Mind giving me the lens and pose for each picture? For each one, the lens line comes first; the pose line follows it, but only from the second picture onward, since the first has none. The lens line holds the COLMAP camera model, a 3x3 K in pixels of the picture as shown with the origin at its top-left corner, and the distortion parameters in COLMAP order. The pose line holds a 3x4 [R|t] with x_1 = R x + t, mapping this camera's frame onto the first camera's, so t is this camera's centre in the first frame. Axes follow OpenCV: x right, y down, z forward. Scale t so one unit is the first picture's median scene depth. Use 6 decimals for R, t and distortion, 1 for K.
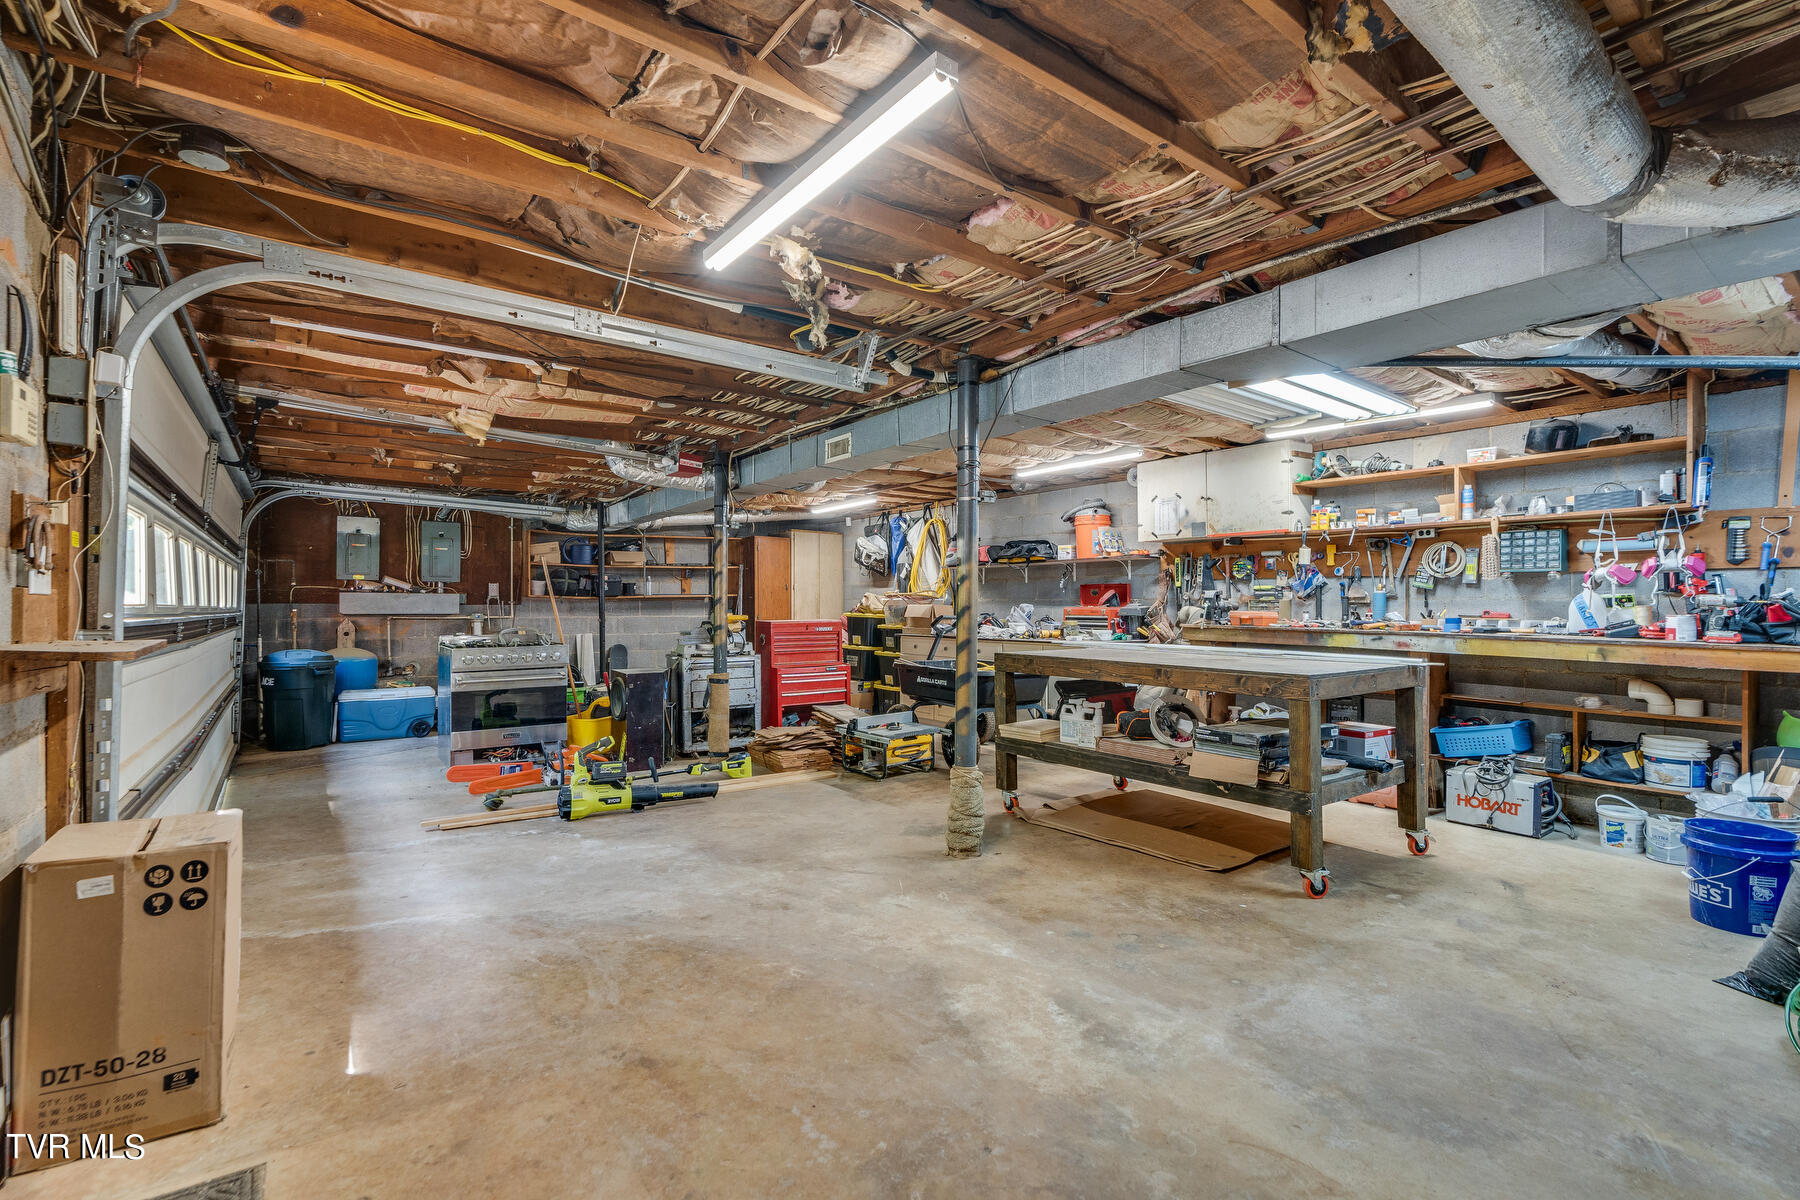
lens RADIAL K [[818.8, 0, 889.4], [0, 818.8, 606.0], [0, 0, 1]] dist [-0.009117, 0.002571]
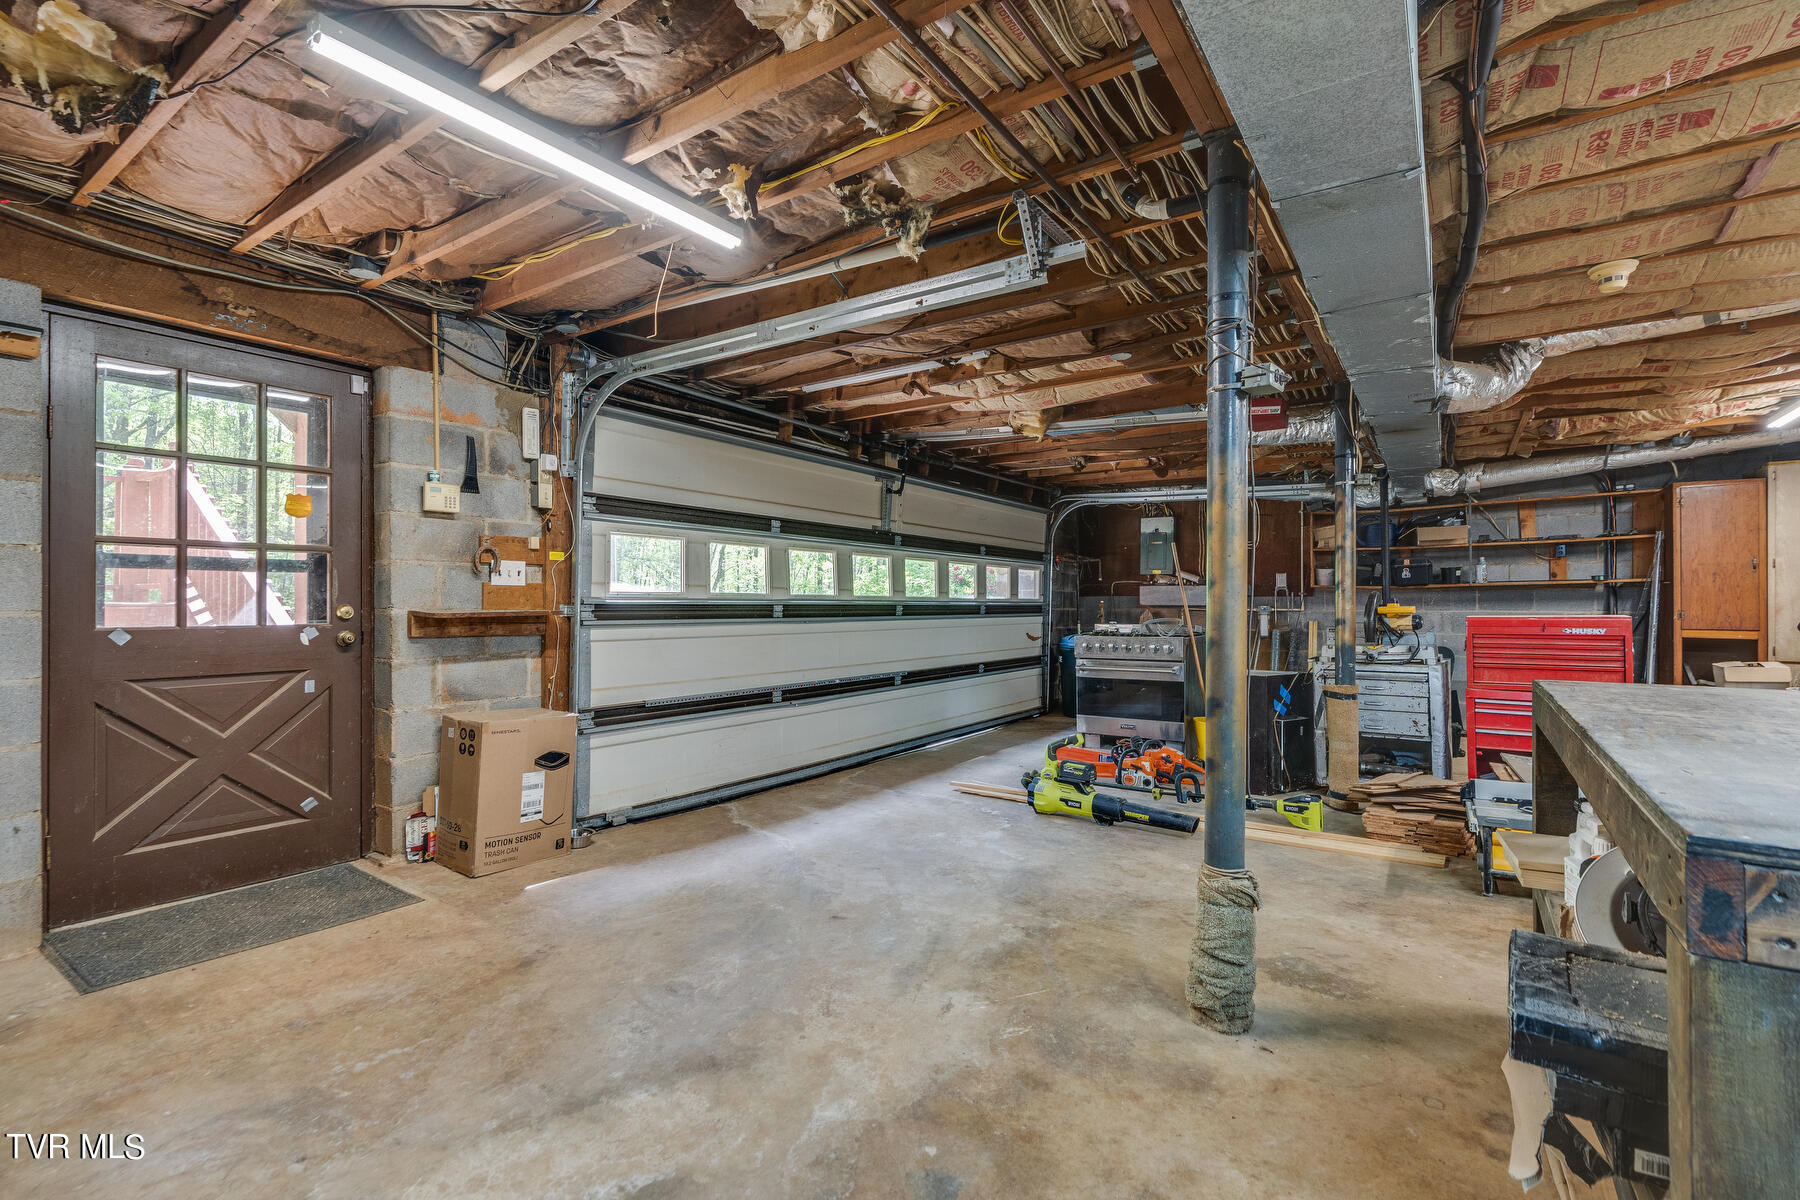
lens RADIAL K [[818.8, 0, 892.8], [0, 818.8, 592.7], [0, 0, 1]] dist [-0.009117, 0.002571]
pose [[0.333697, -0.011947, -0.942605, 0.563294], [-0.001429, 0.999912, -0.013179, 0.016259], [0.942679, 0.005744, 0.333651, 0.609858]]
